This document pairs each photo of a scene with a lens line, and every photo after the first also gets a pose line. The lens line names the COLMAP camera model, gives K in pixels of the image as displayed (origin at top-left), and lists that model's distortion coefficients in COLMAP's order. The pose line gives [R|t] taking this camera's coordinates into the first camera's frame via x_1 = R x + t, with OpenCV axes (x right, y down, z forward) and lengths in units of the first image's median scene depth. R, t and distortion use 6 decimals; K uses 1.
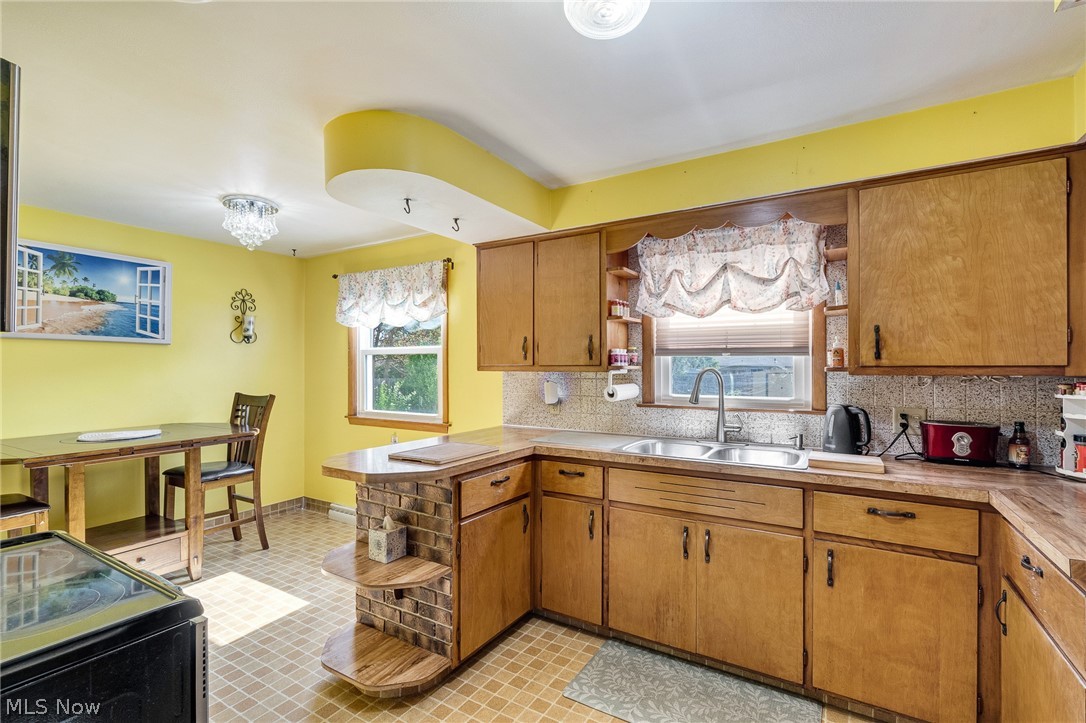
lens RADIAL K [[497.2, 0, 542.0], [0, 497.2, 364.5], [0, 0, 1]] dist [-0.005749, 0.001140]
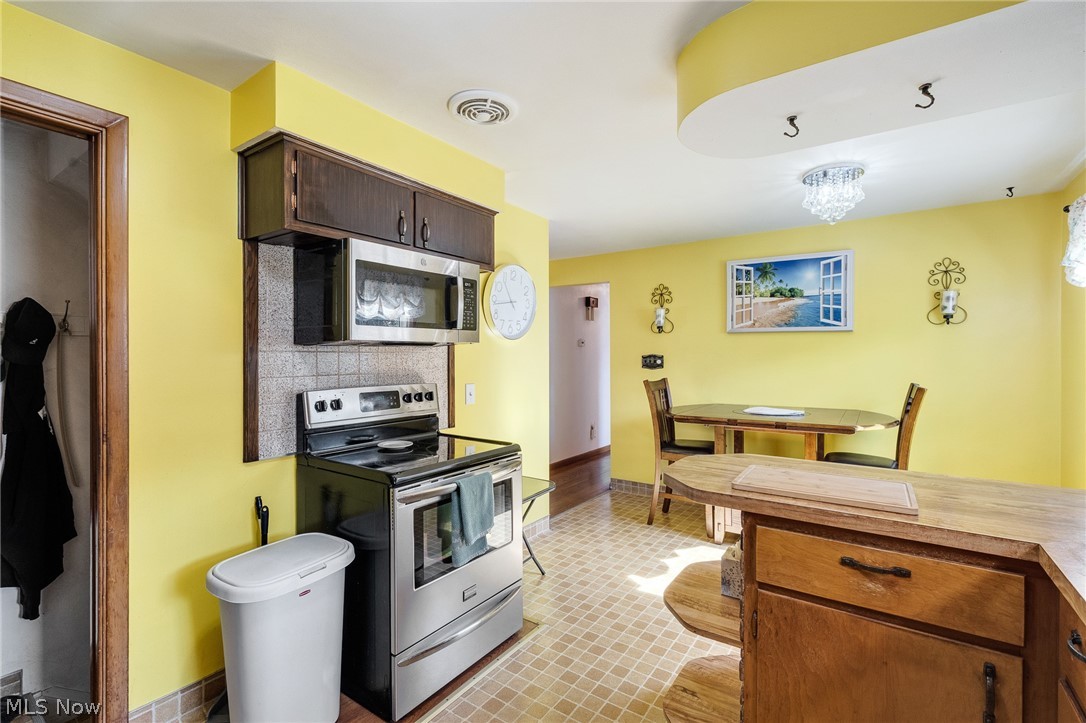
lens RADIAL K [[497.2, 0, 545.2], [0, 497.2, 359.4], [0, 0, 1]] dist [-0.005749, 0.001140]
pose [[-0.053984, 0.009929, -0.998492, 0.319601], [0.008524, 0.999919, 0.009482, 0.003012], [0.998505, -0.007999, -0.054064, 0.474398]]
